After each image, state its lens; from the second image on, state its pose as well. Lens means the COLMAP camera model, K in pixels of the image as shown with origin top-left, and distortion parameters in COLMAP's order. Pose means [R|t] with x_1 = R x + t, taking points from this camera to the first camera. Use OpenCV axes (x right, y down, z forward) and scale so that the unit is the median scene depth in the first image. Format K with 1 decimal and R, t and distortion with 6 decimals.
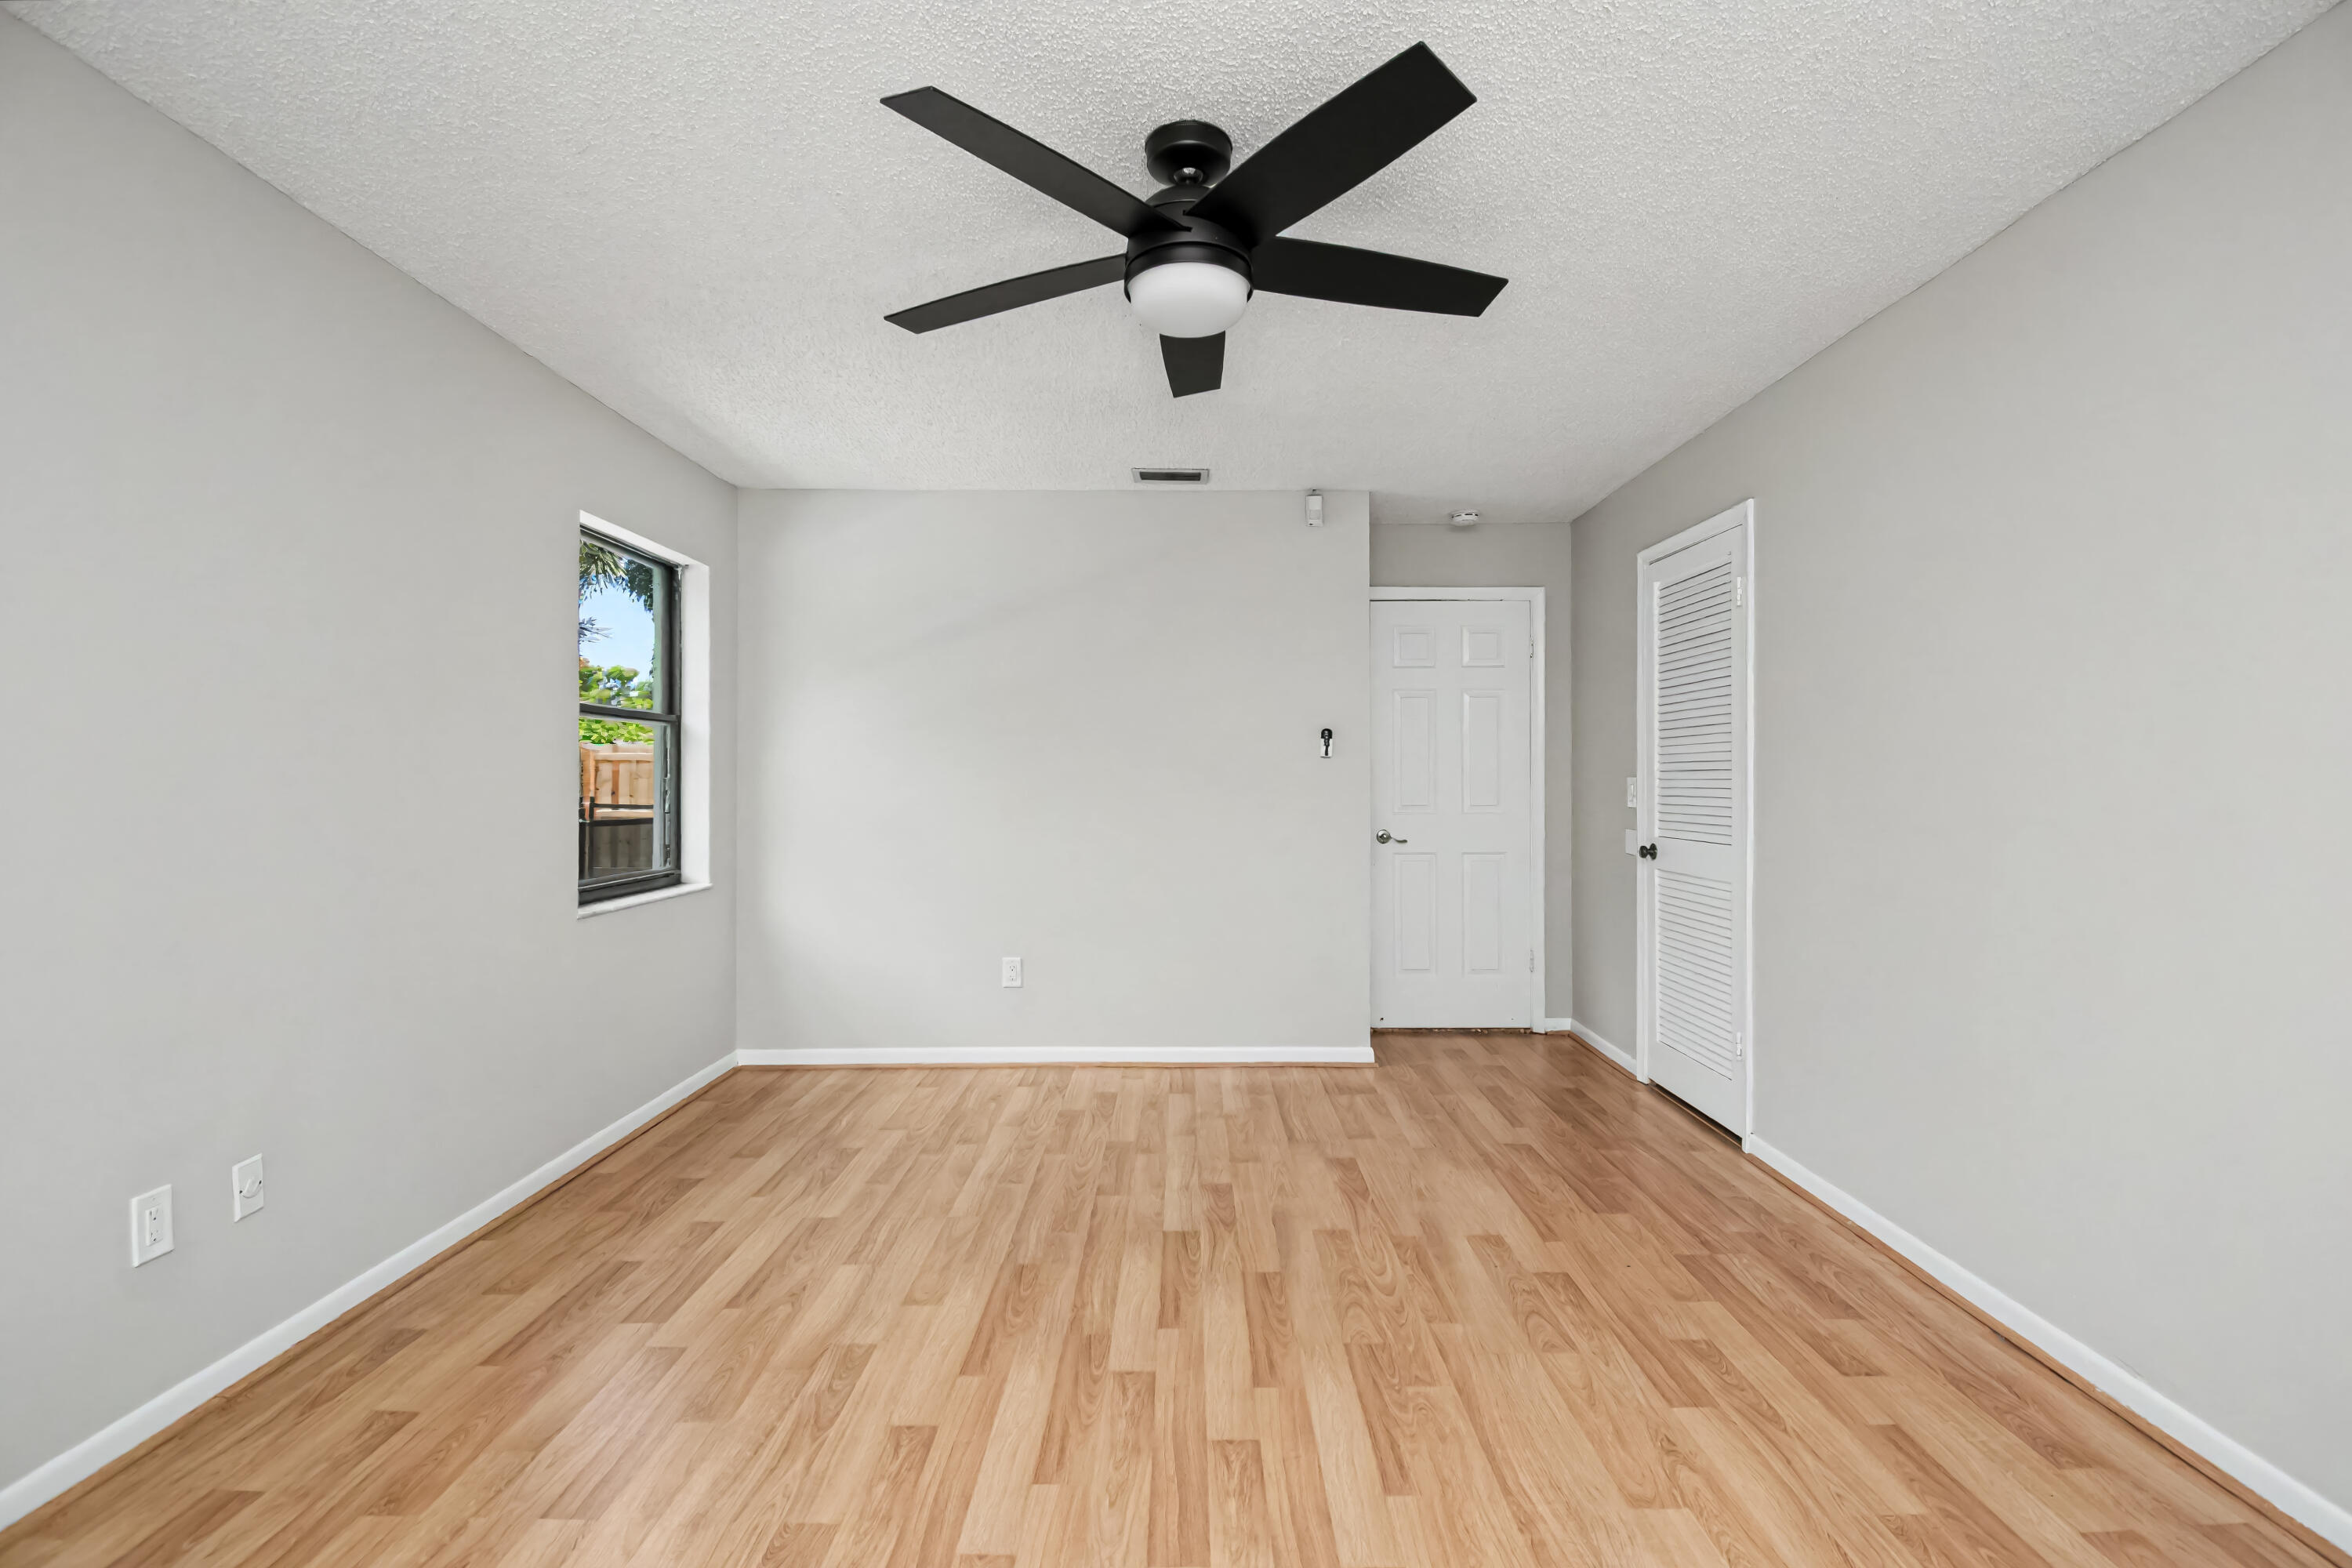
lens RADIAL K [[1044.4, 0, 1188.2], [0, 1044.4, 782.6], [0, 0, 1]] dist [0.018649, -0.025462]
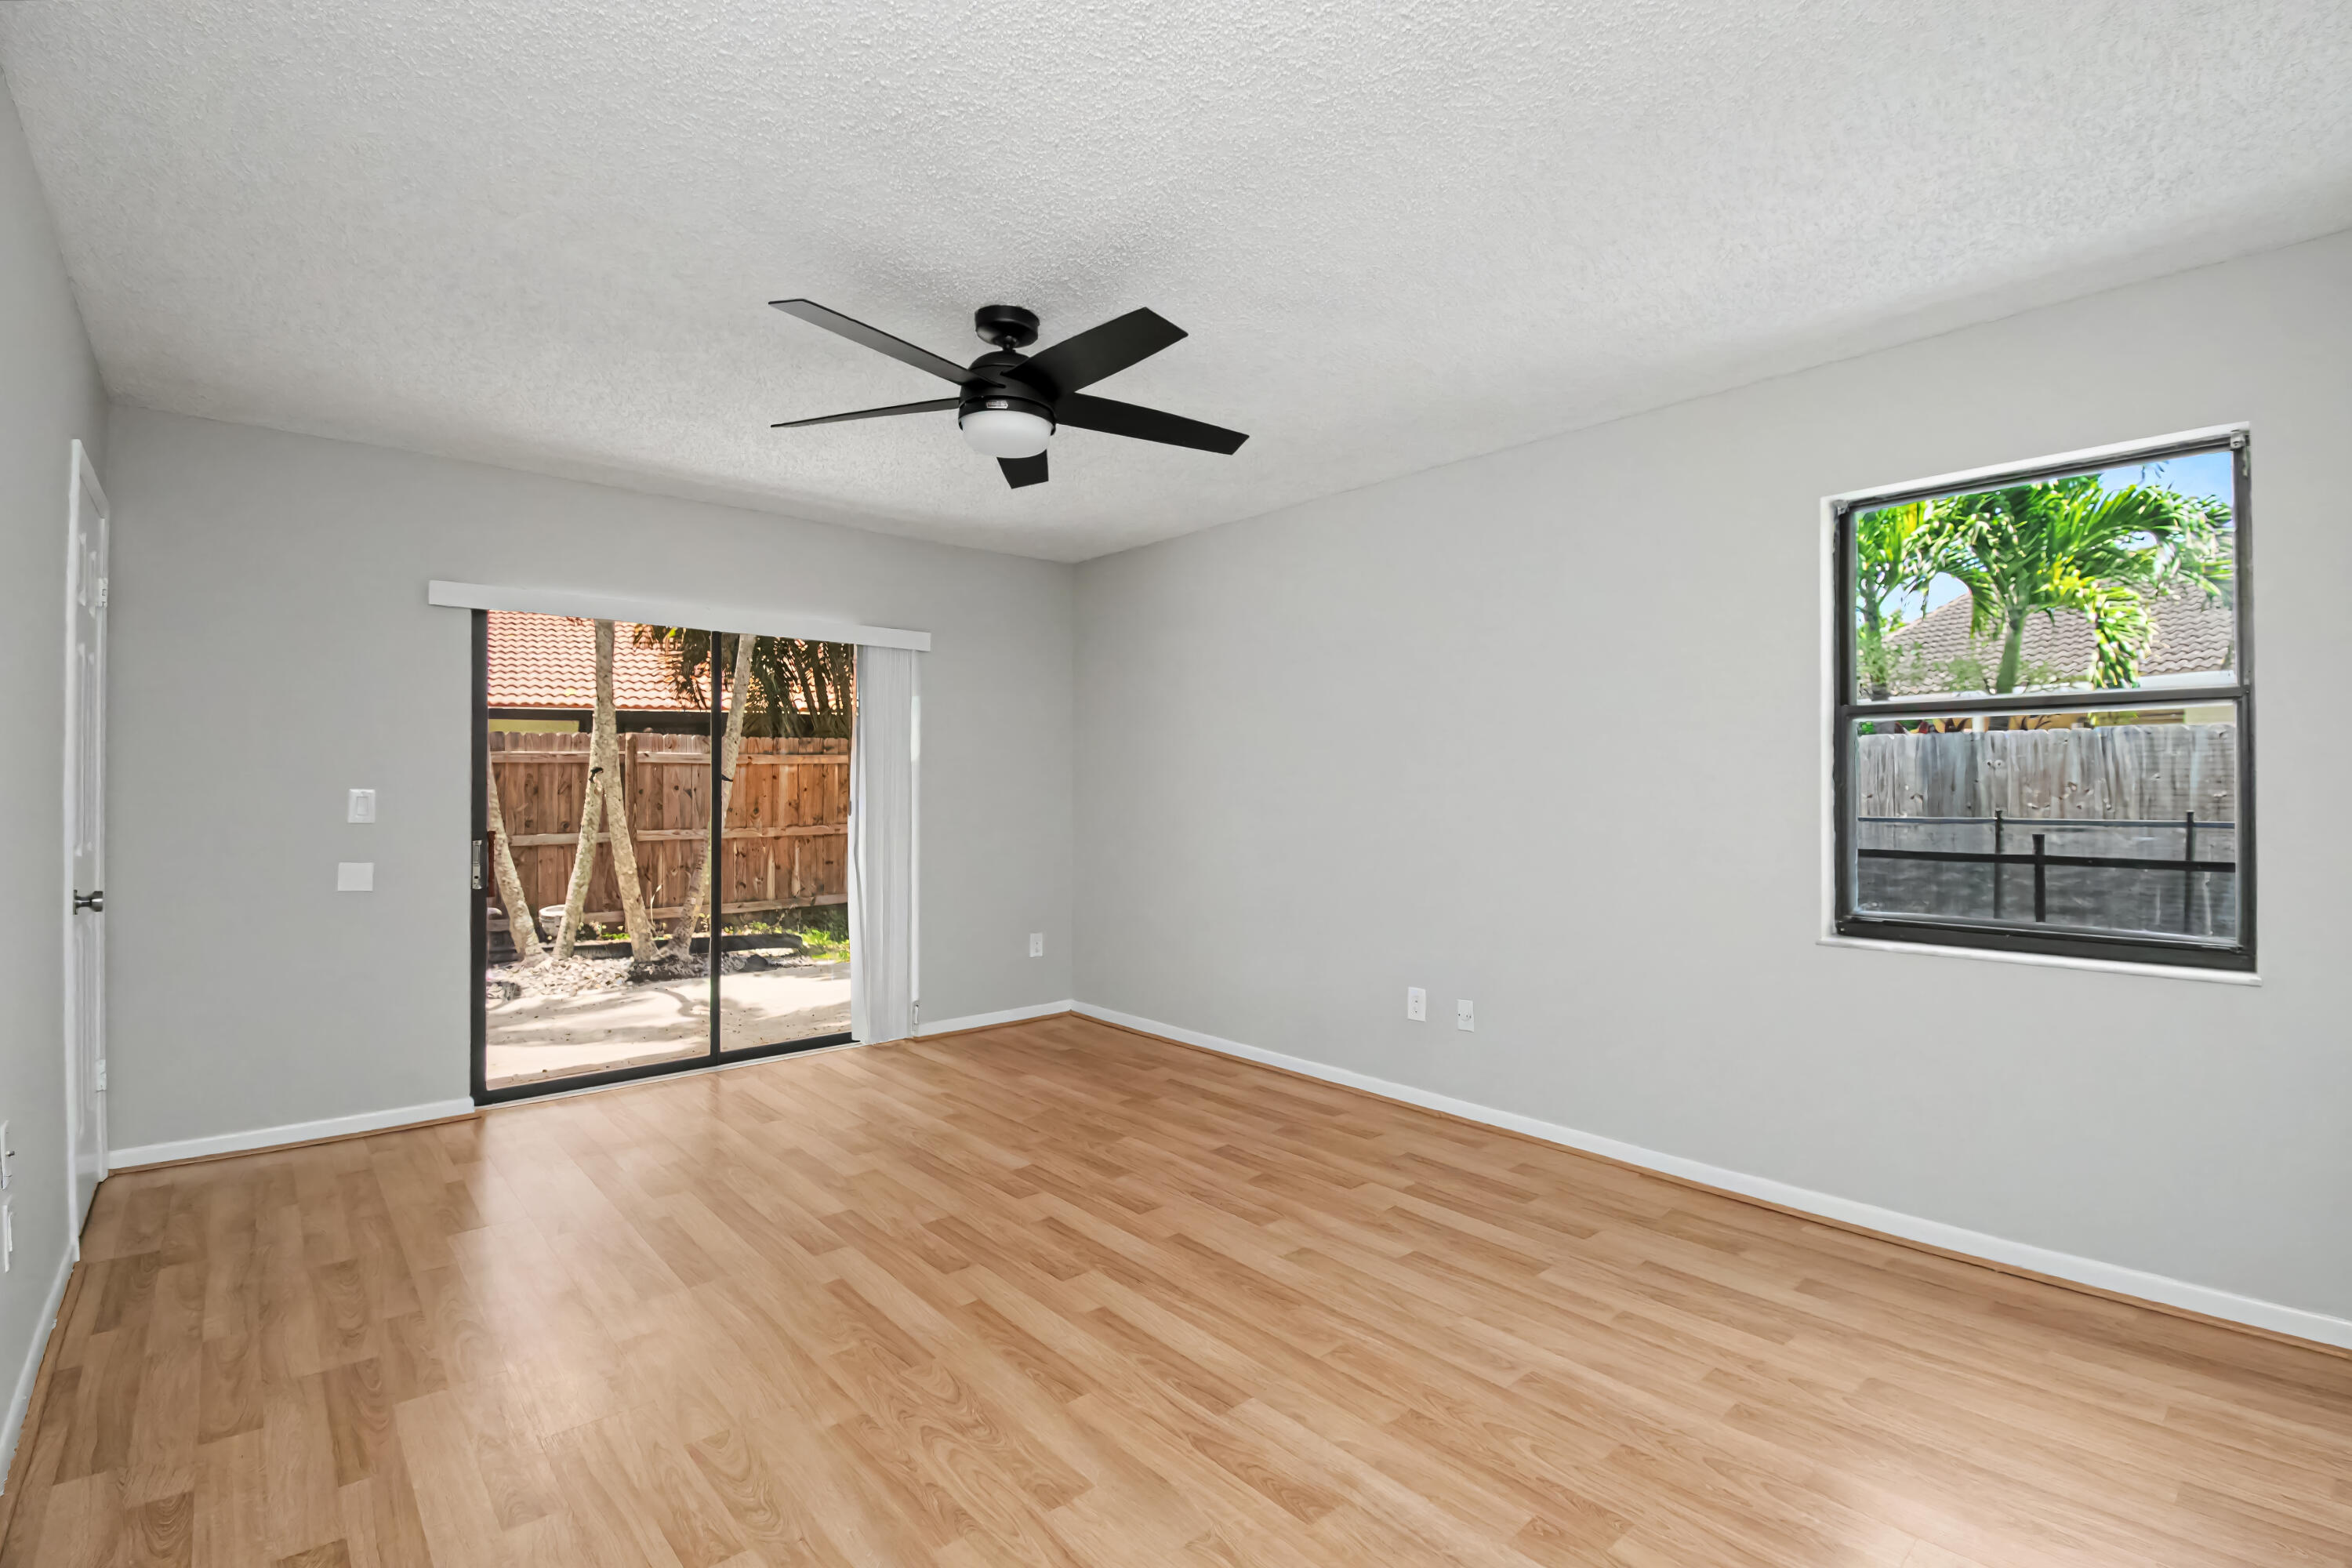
lens RADIAL K [[1061.2, 0, 1187.3], [0, 1061.2, 789.5], [0, 0, 1]] dist [0.015110, -0.025550]
pose [[-0.748902, -0.003660, -0.662670, 0.555326], [-0.005652, 0.999984, 0.000864, -0.003737], [0.662656, 0.004392, -0.748911, 1.658691]]
